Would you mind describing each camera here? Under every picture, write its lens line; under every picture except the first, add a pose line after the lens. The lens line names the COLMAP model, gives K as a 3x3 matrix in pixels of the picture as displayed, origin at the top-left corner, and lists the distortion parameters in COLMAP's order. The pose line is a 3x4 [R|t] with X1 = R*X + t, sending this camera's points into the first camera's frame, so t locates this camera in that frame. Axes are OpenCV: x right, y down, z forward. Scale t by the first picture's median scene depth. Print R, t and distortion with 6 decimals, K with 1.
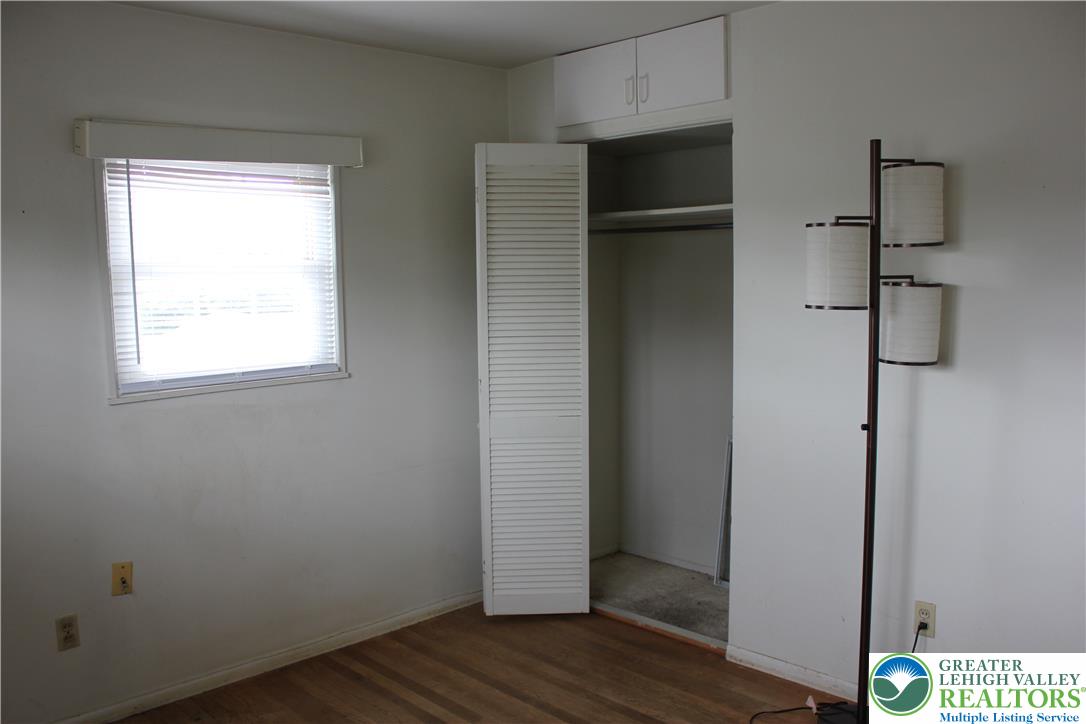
lens RADIAL K [[898.3, 0, 537.2], [0, 898.3, 368.4], [0, 0, 1]] dist [-0.167744, 0.157266]
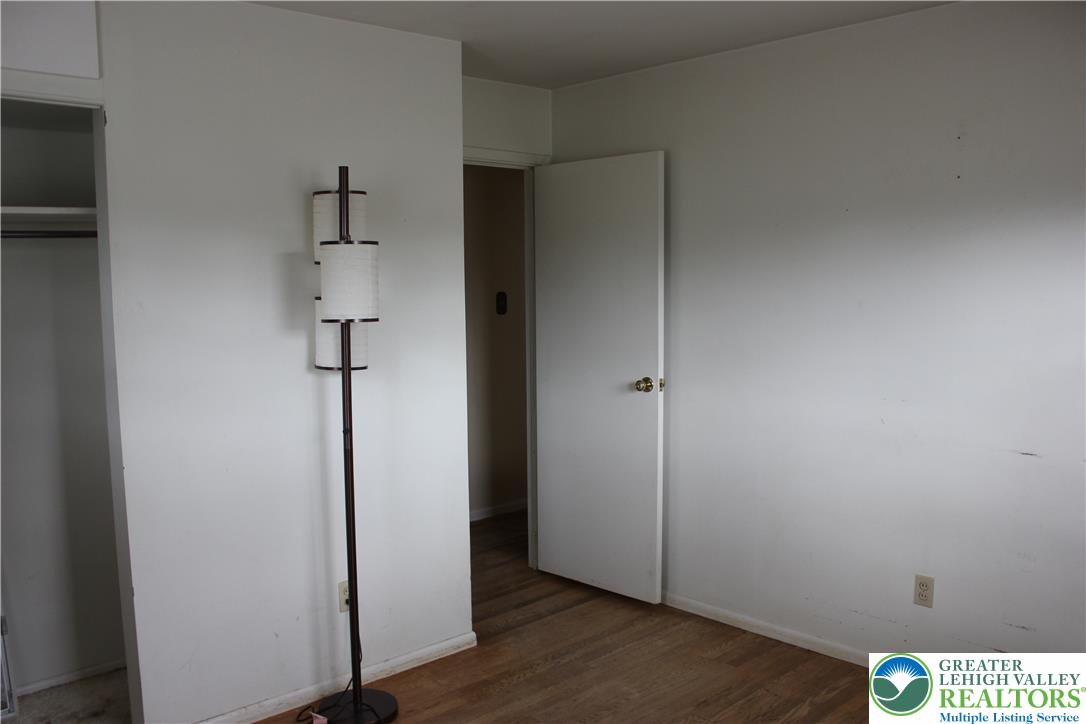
lens RADIAL K [[898.3, 0, 537.2], [0, 898.3, 368.4], [0, 0, 1]] dist [-0.167744, 0.157266]
pose [[0.025690, -0.080077, 0.996458, -0.651854], [0.116061, 0.990285, 0.076589, -0.061273], [-0.992910, 0.113683, 0.034734, 0.669197]]
